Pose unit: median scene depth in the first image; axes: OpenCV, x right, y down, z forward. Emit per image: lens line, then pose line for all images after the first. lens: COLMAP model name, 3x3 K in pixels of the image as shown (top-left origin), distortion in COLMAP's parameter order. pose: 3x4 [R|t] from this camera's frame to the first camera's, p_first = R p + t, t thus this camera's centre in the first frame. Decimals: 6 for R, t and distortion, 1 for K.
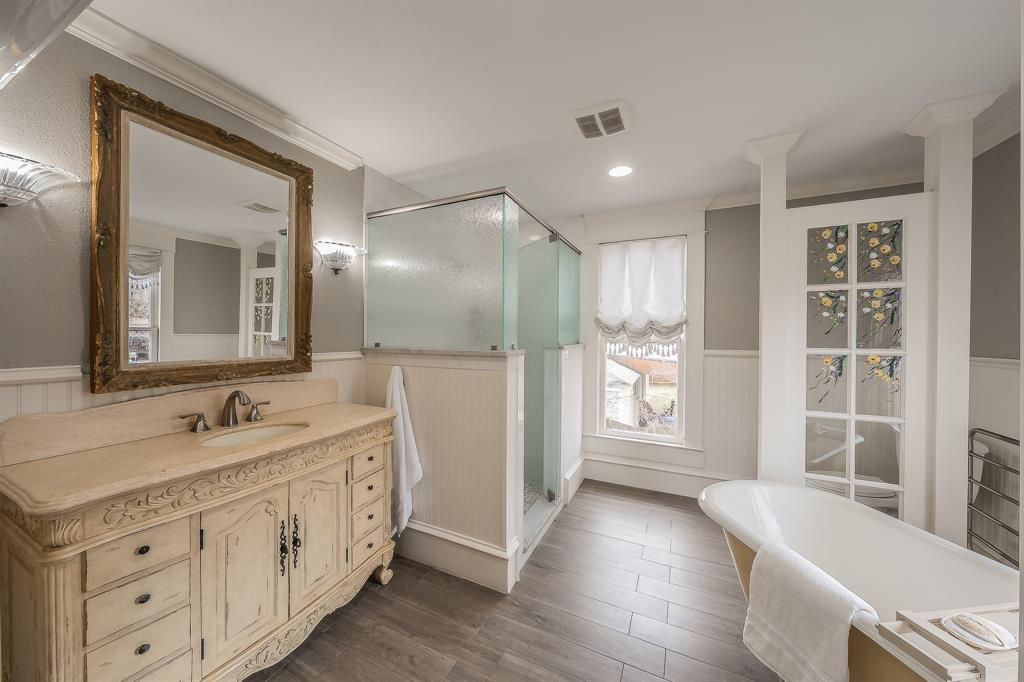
lens RADIAL K [[366.1, 0, 508.0], [0, 366.1, 341.6], [0, 0, 1]] dist [-0.000746, -0.000147]
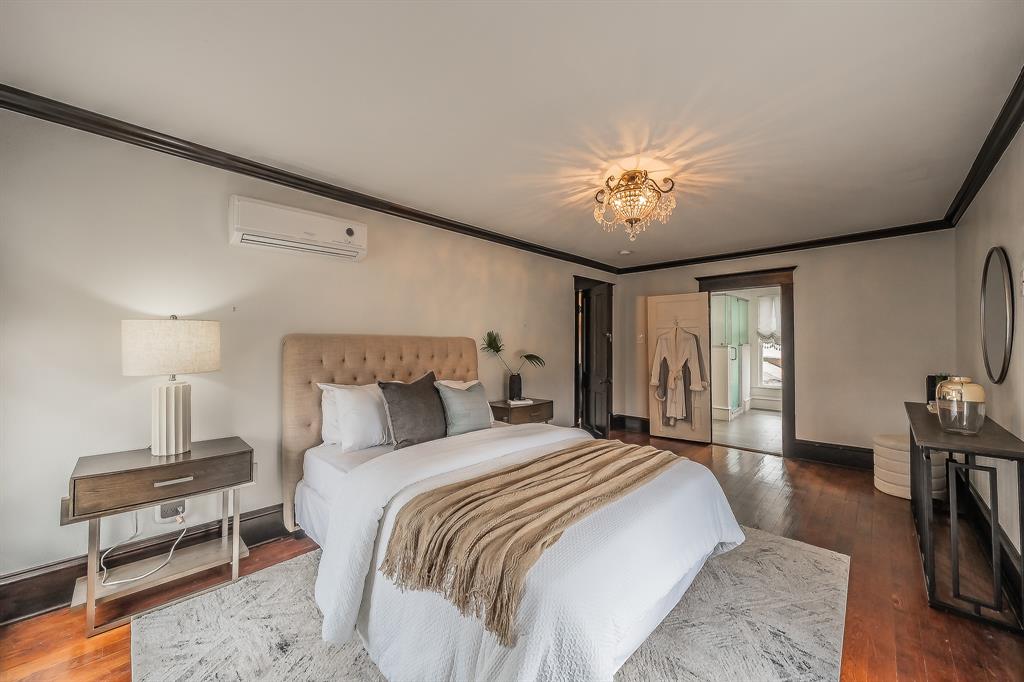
lens RADIAL K [[366.1, 0, 508.0], [0, 366.1, 341.6], [0, 0, 1]] dist [-0.000746, -0.000147]
pose [[0.942690, -0.008340, -0.333565, -0.415463], [0.002032, 0.999813, -0.019255, 0.032511], [0.333663, 0.017474, 0.942530, -1.485051]]
